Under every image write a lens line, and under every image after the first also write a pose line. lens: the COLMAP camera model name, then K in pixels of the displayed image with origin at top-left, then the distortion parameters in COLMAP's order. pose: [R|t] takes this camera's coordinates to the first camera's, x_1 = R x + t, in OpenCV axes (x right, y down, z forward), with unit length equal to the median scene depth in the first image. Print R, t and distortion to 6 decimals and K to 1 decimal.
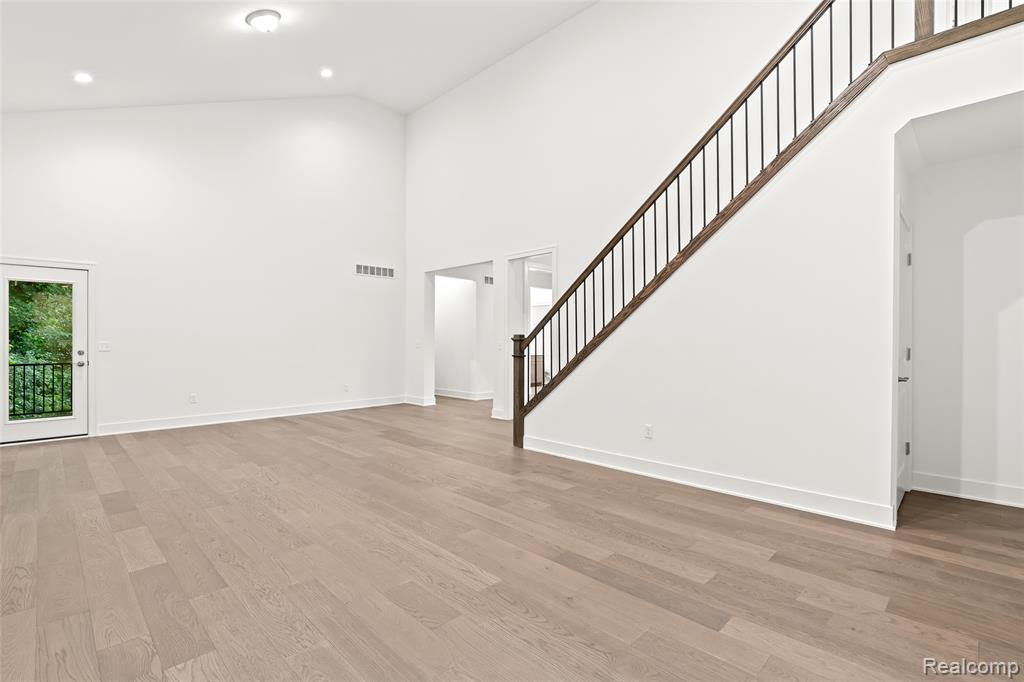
lens RADIAL K [[465.9, 0, 512.6], [0, 465.9, 339.5], [0, 0, 1]] dist [0.001857, 0.000196]
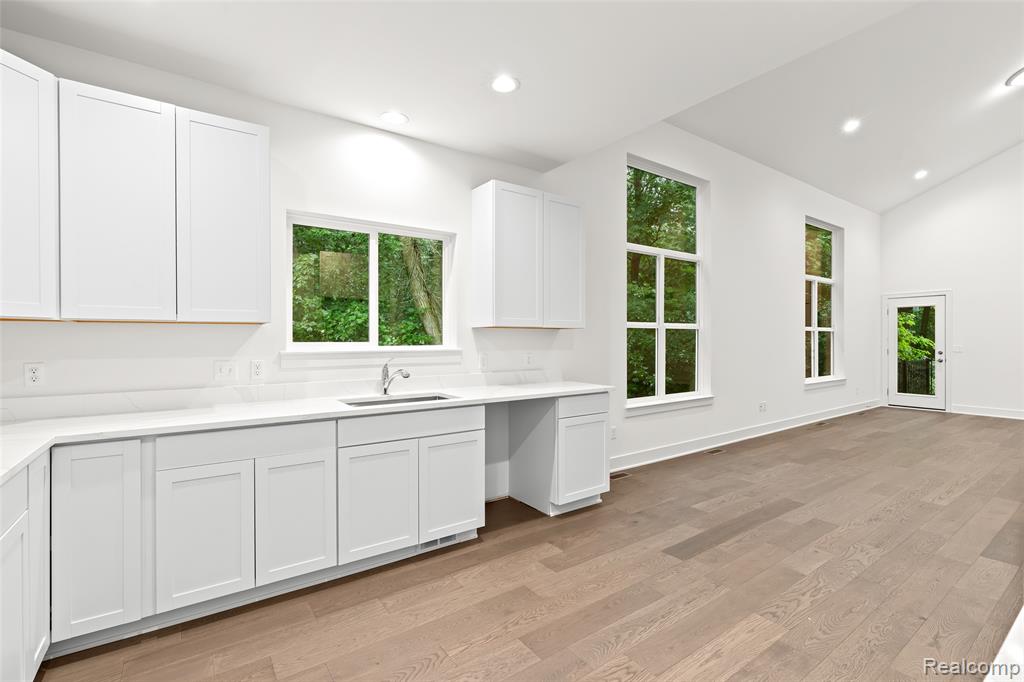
lens RADIAL K [[465.9, 0, 512.6], [0, 465.9, 341.7], [0, 0, 1]] dist [0.001857, 0.000196]
pose [[-0.180444, 0.005013, -0.983573, 0.748110], [-0.013615, 0.999878, 0.007594, 0.001592], [0.983491, 0.014762, -0.180354, -0.040252]]
